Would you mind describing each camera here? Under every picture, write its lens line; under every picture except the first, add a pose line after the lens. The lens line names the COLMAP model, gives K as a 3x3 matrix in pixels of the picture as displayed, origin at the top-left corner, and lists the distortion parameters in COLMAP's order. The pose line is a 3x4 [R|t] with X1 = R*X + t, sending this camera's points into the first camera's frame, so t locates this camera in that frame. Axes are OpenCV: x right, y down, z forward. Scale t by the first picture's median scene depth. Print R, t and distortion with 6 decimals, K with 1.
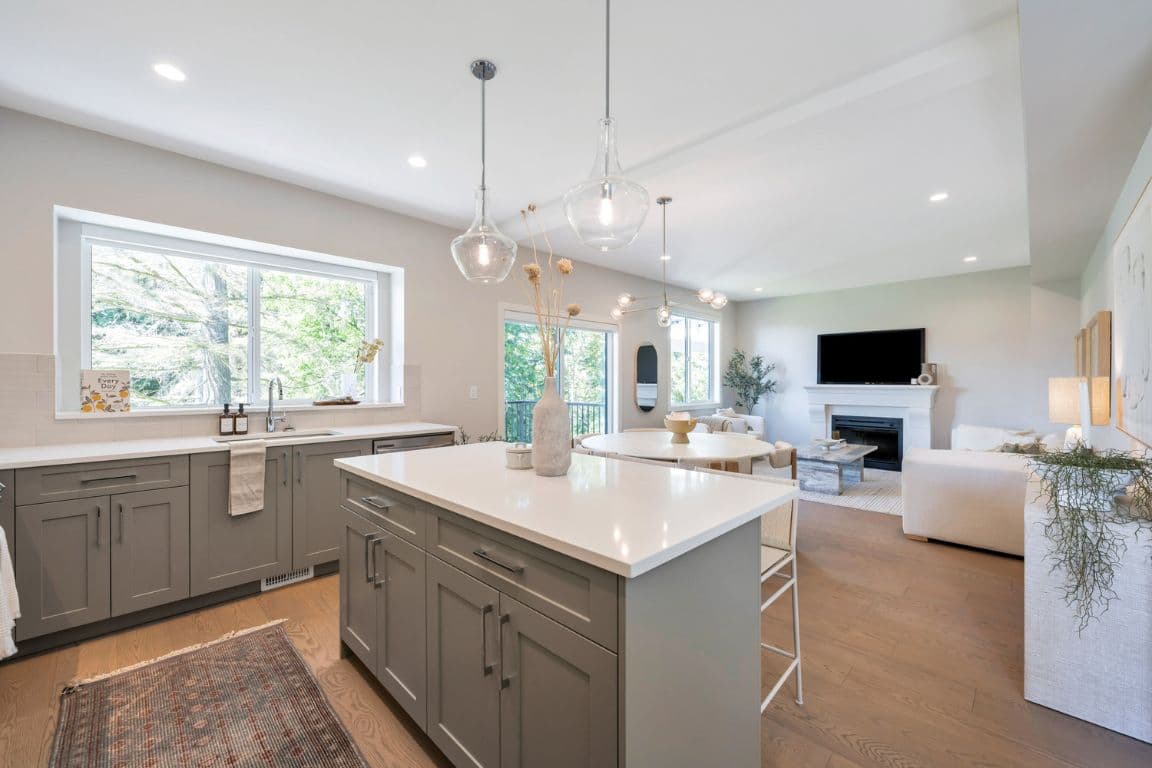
lens RADIAL K [[453.4, 0, 578.4], [0, 453.4, 383.3], [0, 0, 1]] dist [-0.002850, 0.000009]
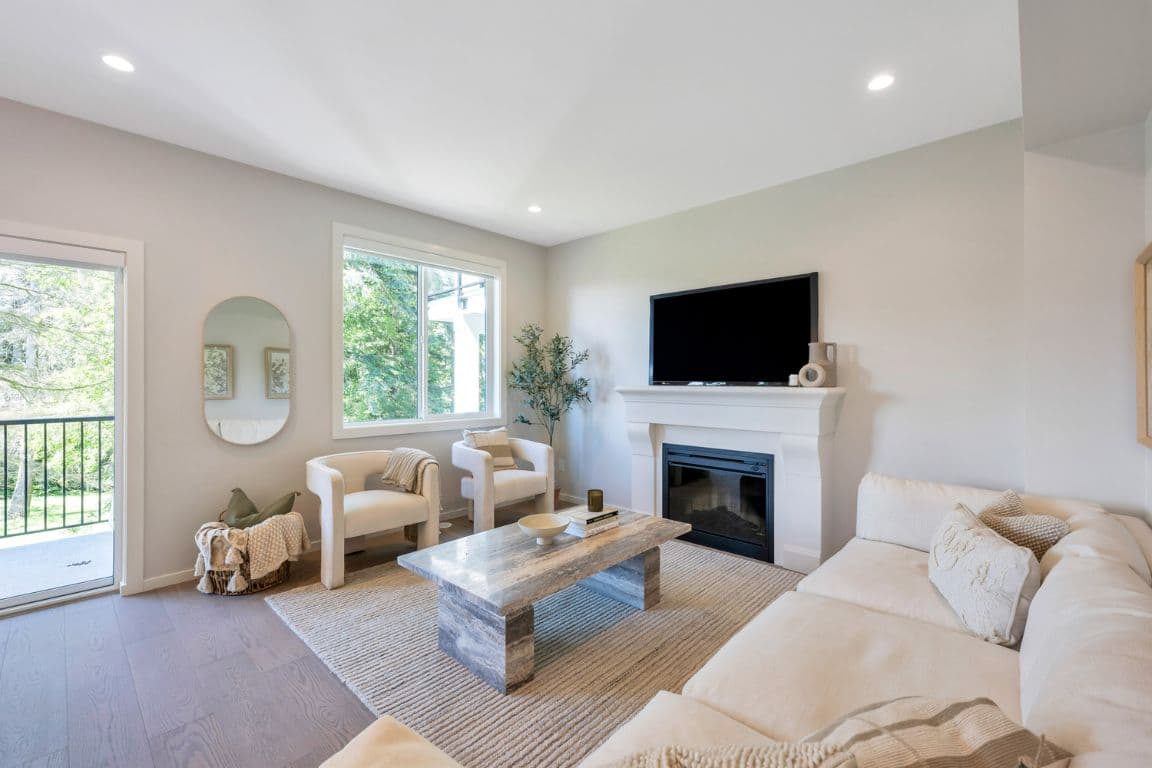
lens RADIAL K [[487.4, 0, 582.6], [0, 487.4, 386.1], [0, 0, 1]] dist [0.002819, 0.000023]
pose [[0.998608, 0.005375, 0.052478, 0.468502], [-0.005298, 0.999985, -0.001605, 0.004542], [-0.052486, 0.001324, 0.998621, 0.467617]]
